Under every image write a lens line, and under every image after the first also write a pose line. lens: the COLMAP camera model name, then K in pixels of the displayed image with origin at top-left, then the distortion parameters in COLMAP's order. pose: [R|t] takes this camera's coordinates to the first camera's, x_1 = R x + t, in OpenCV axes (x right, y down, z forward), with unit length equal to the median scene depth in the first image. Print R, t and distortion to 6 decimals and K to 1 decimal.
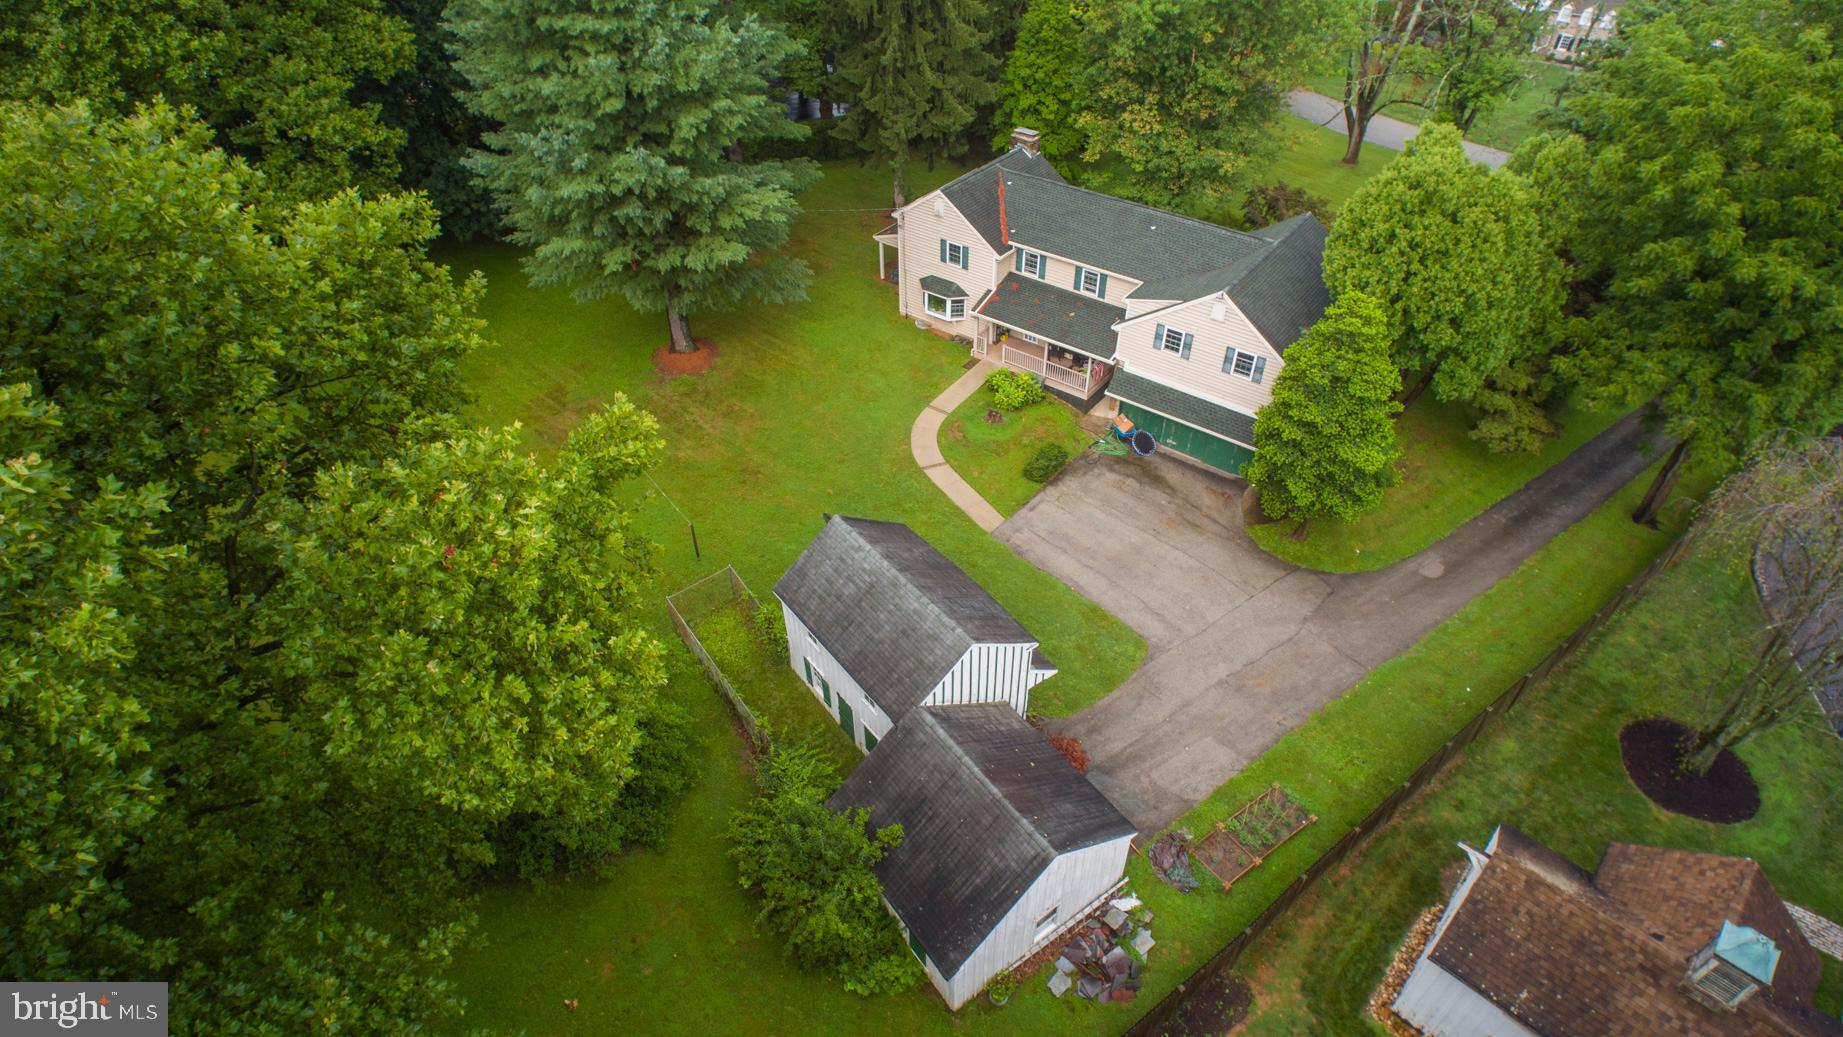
lens RADIAL K [[955.9, 0, 930.2], [0, 955.9, 520.3], [0, 0, 1]] dist [-0.000817, 0.008441]
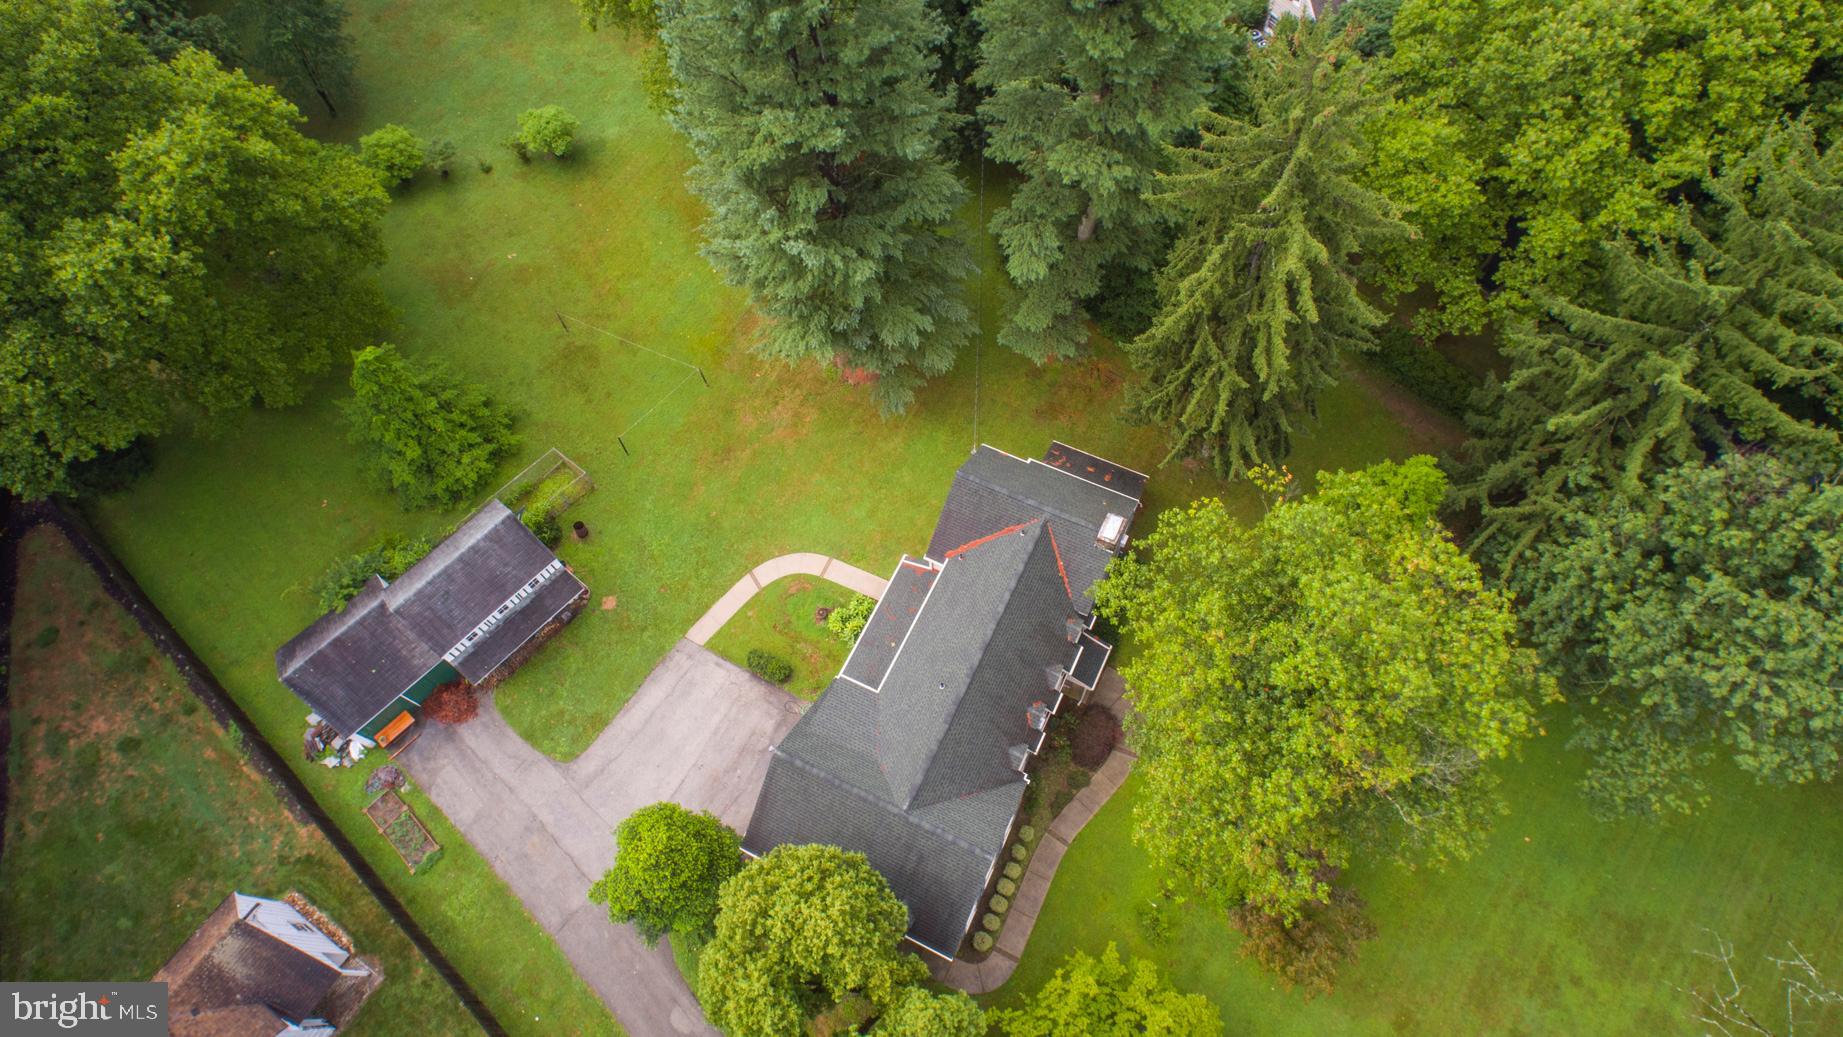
lens RADIAL K [[955.9, 0, 930.5], [0, 955.9, 520.1], [0, 0, 1]] dist [-0.000817, 0.008441]
pose [[0.190327, 0.863863, -0.466387, 0.512184], [-0.616683, 0.474847, 0.627871, -0.929030], [0.763857, 0.168112, 0.623106, 0.380392]]
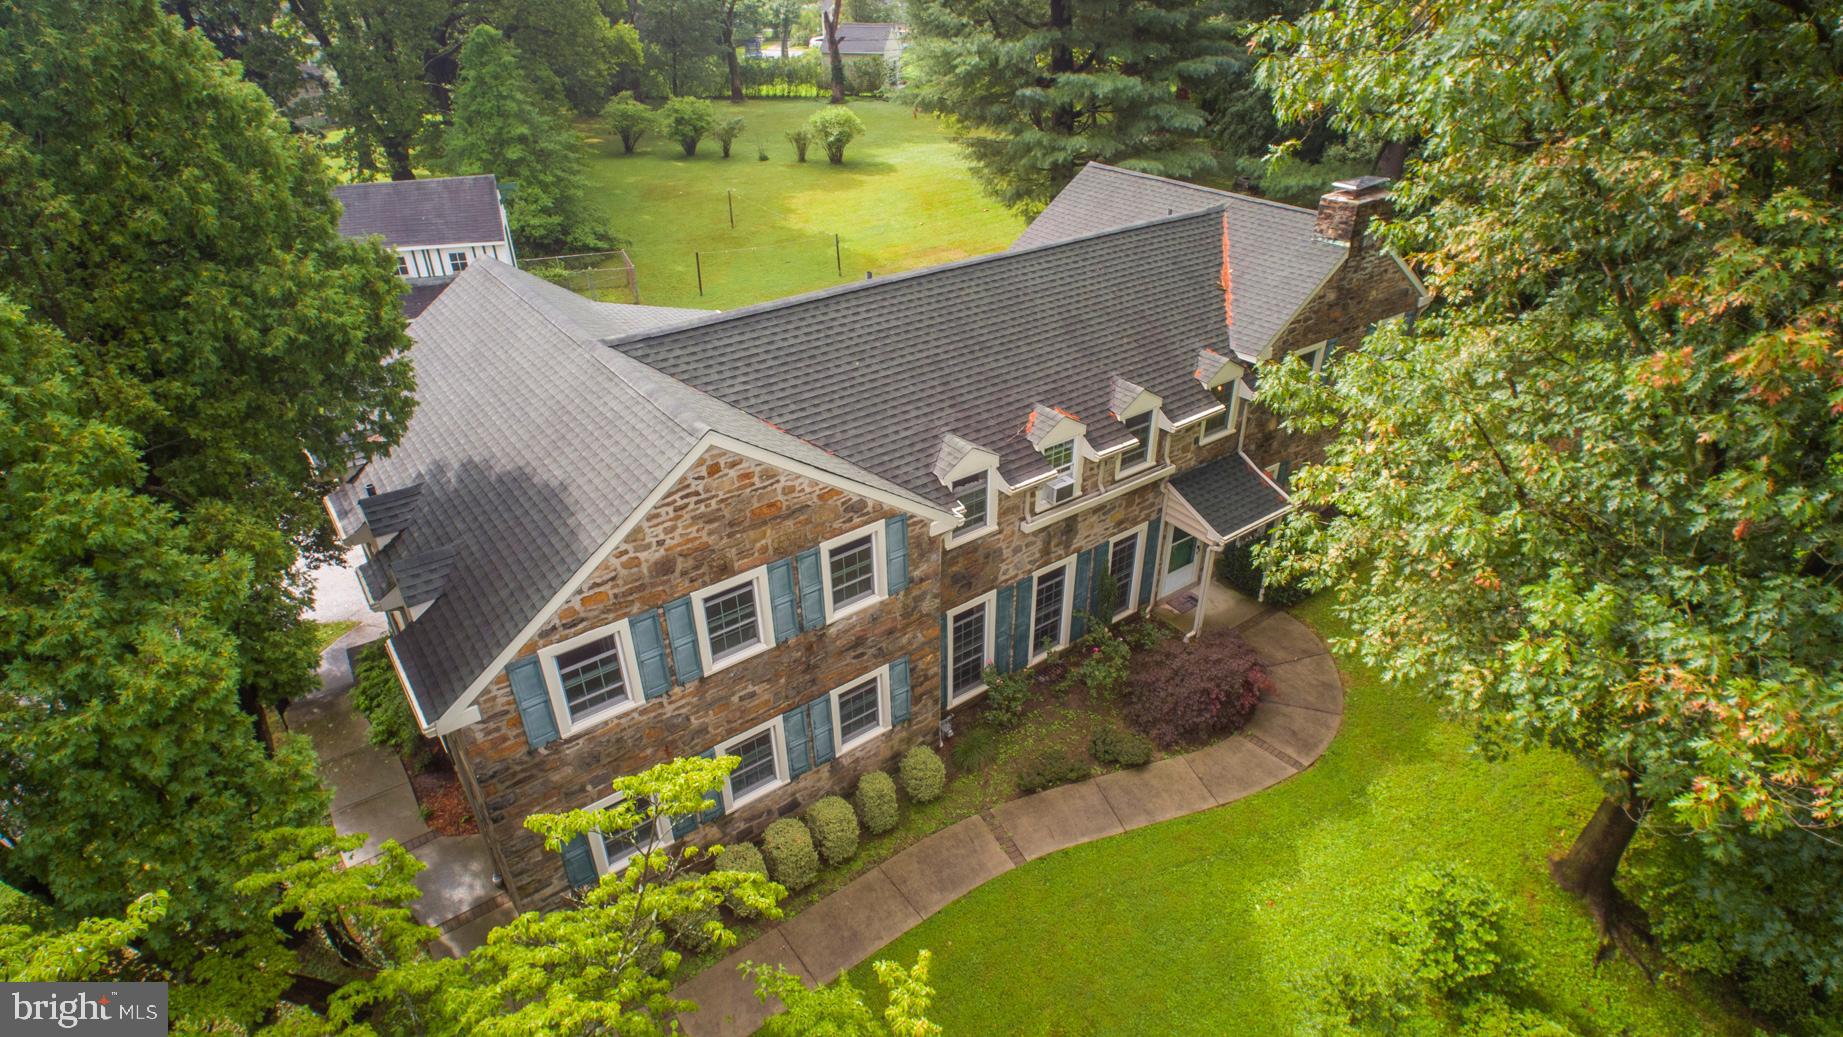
lens RADIAL K [[955.9, 0, 929.9], [0, 955.9, 519.2], [0, 0, 1]] dist [-0.000817, 0.008441]
pose [[-0.278209, 0.486529, -0.828184, 0.595236], [-0.627948, 0.560321, 0.540113, -0.473993], [0.726829, 0.670321, 0.149628, 0.996393]]
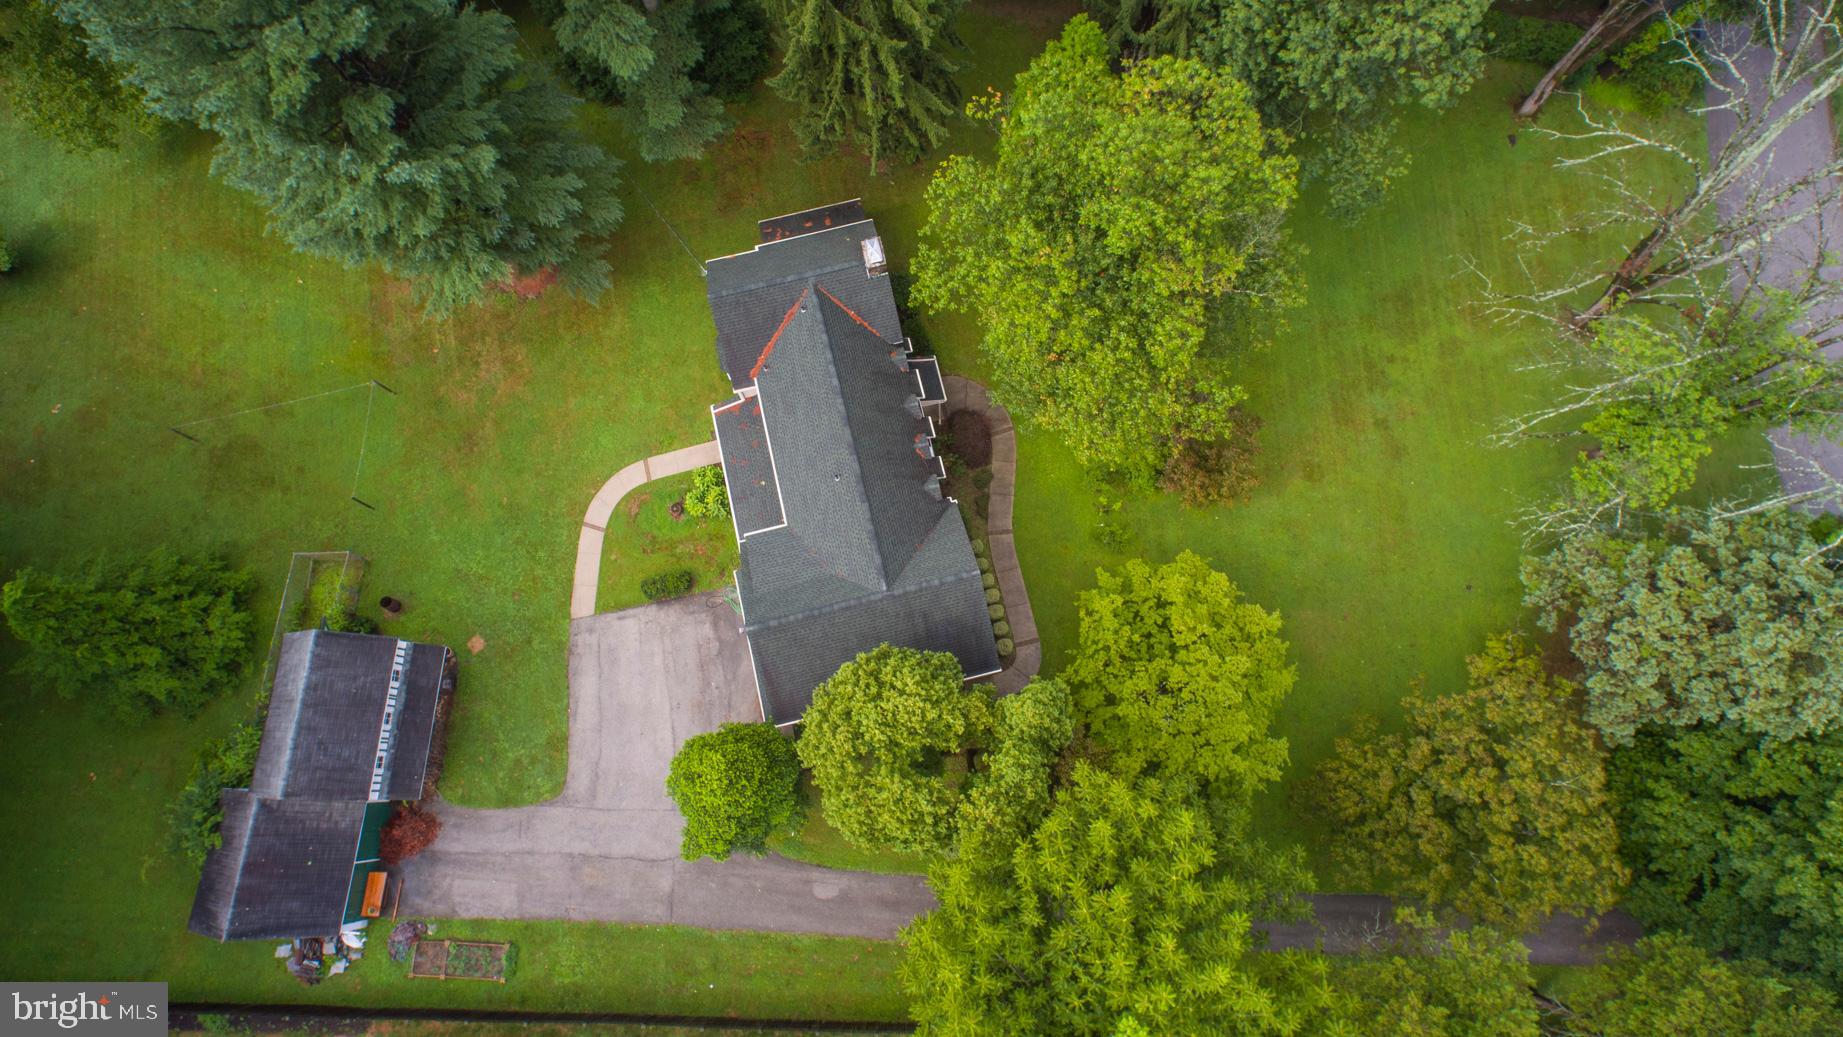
lens RADIAL K [[955.9, 0, 935.5], [0, 955.9, 519.3], [0, 0, 1]] dist [-0.000817, 0.008441]
pose [[0.774541, 0.603173, -0.190442, 0.496550], [-0.394372, 0.695906, 0.600154, -0.847897], [0.494527, -0.389739, 0.776883, 0.306070]]
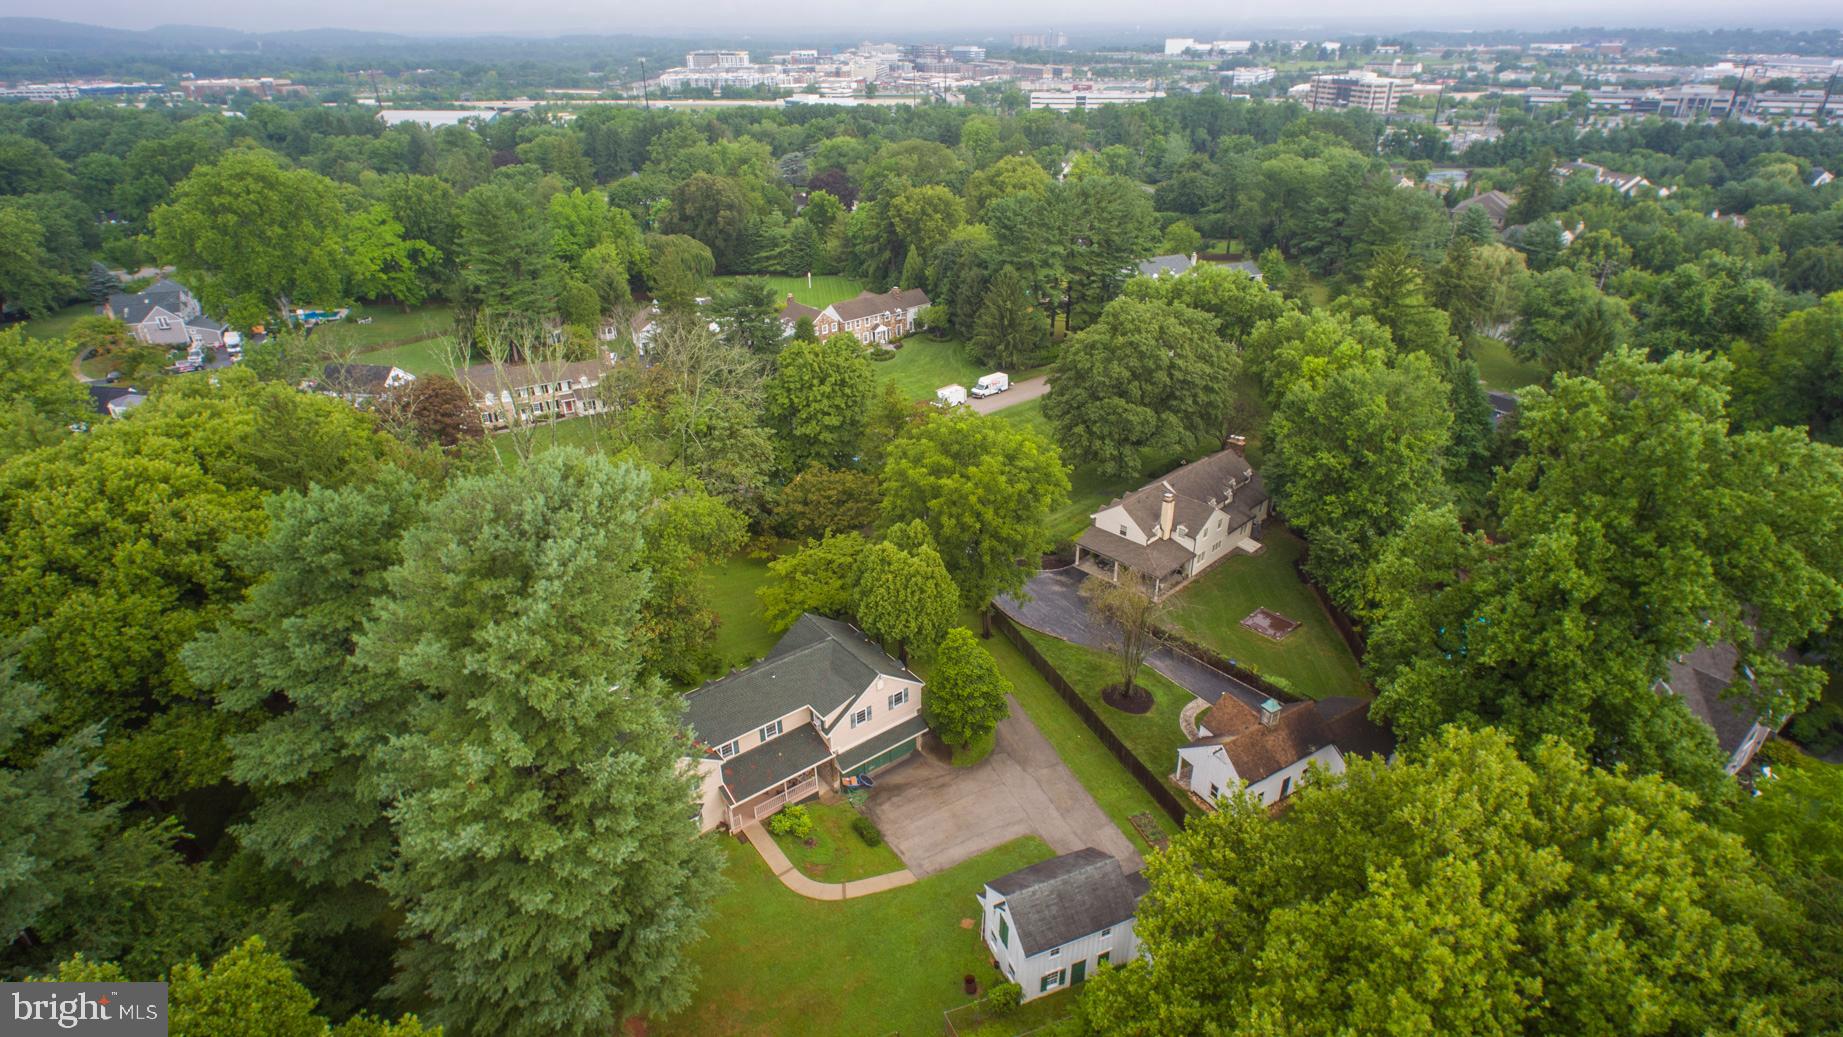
lens RADIAL K [[955.9, 0, 926.4], [0, 955.9, 522.6], [0, 0, 1]] dist [-0.000817, 0.008441]
pose [[0.263627, -0.444530, 0.856092, -0.856458], [0.637333, 0.746456, 0.191339, -0.604529], [-0.724091, 0.495173, 0.480100, -0.011223]]
